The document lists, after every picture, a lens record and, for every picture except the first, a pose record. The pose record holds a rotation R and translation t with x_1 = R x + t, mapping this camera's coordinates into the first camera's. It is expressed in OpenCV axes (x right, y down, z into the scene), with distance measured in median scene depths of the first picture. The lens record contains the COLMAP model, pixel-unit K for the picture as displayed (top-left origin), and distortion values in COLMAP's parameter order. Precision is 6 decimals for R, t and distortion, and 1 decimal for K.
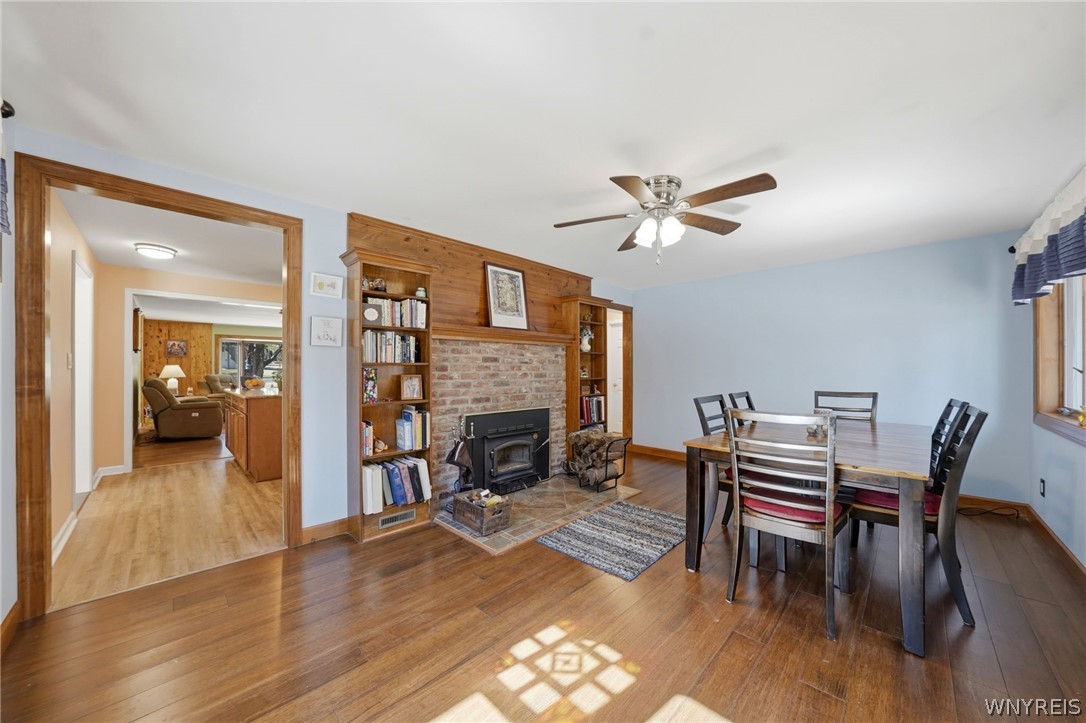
lens RADIAL K [[375.7, 0, 541.4], [0, 375.7, 366.3], [0, 0, 1]] dist [0.000477, 0.000086]
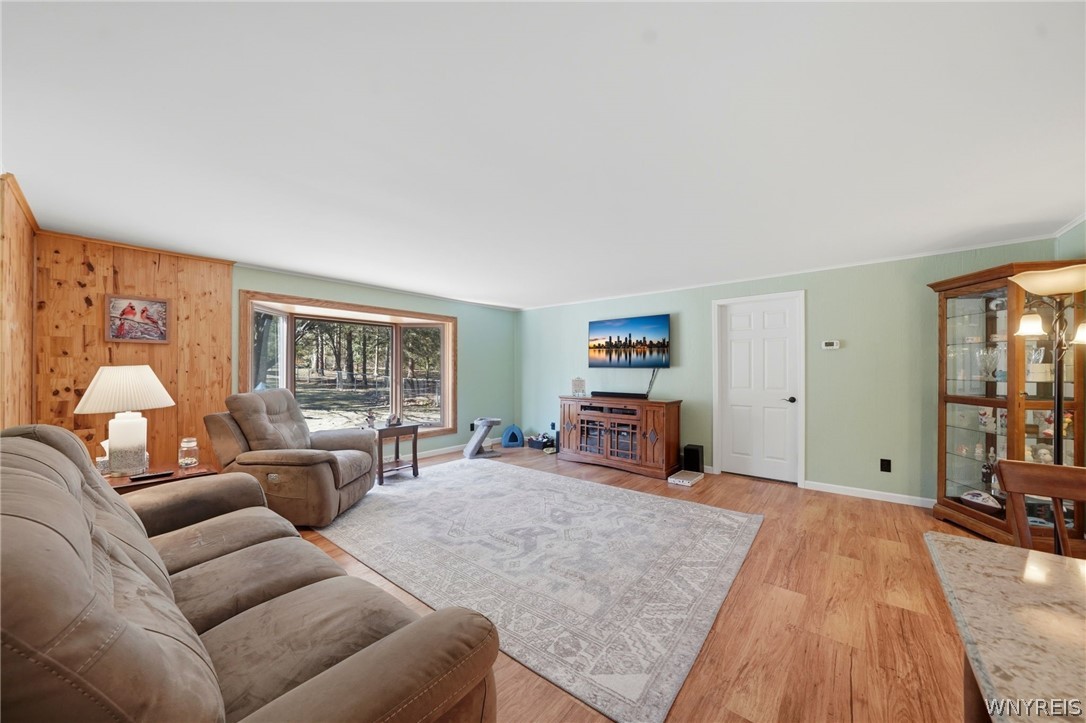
lens RADIAL K [[375.7, 0, 543.8], [0, 375.7, 364.9], [0, 0, 1]] dist [0.000477, 0.000086]
pose [[0.997651, 0.000538, 0.068506, -0.615359], [0.000119, 0.999954, -0.009582, -0.001112], [-0.068508, 0.009568, 0.997605, 0.622527]]
